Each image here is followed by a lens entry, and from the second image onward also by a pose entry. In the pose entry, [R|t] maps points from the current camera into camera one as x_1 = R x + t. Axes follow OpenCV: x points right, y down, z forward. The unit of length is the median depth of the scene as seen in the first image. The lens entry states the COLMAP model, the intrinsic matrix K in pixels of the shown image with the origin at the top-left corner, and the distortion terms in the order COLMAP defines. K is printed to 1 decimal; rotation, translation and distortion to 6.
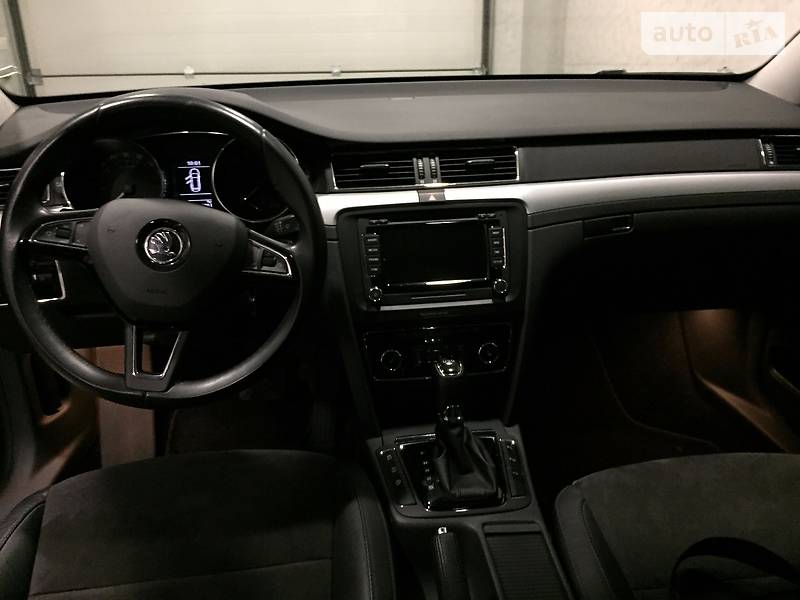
lens RADIAL K [[699.6, 0, 400.0], [0, 699.6, 300.0], [0, 0, 1]] dist [0.081524, -0.110372]
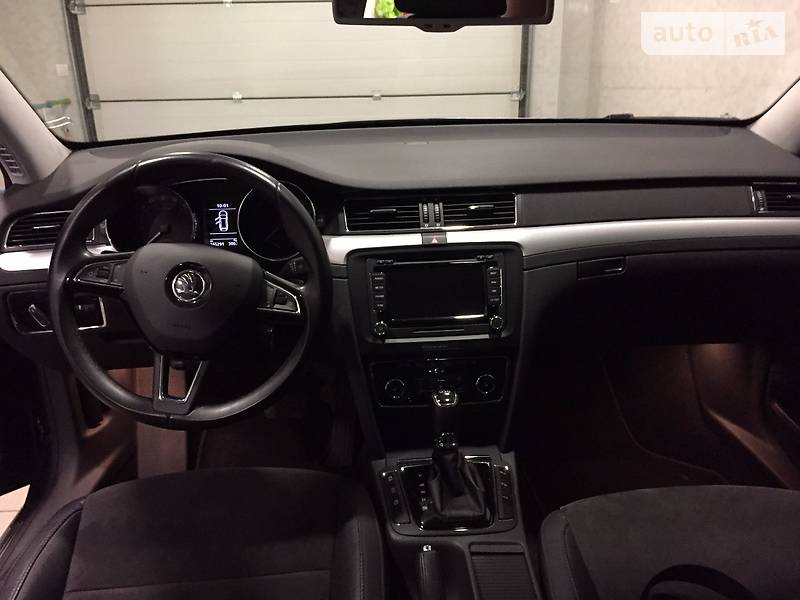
lens RADIAL K [[699.6, 0, 400.0], [0, 699.6, 300.0], [0, 0, 1]] dist [0.081524, -0.110372]
pose [[0.997892, 0.016942, -0.062639, 0.062332], [-0.018247, 0.999627, -0.020329, -0.030282], [0.062272, 0.021429, 0.997829, -0.090323]]
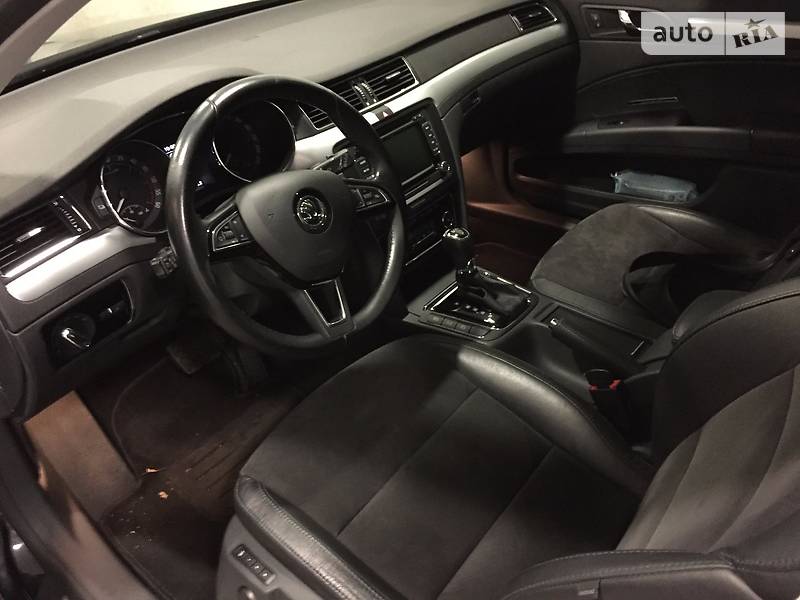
lens RADIAL K [[699.6, 0, 400.0], [0, 699.6, 300.0], [0, 0, 1]] dist [0.081524, -0.110372]
pose [[0.721539, -0.420259, 0.550240, -0.752812], [0.341469, 0.907338, 0.245228, -0.144889], [-0.602313, 0.010949, 0.798185, 0.010862]]
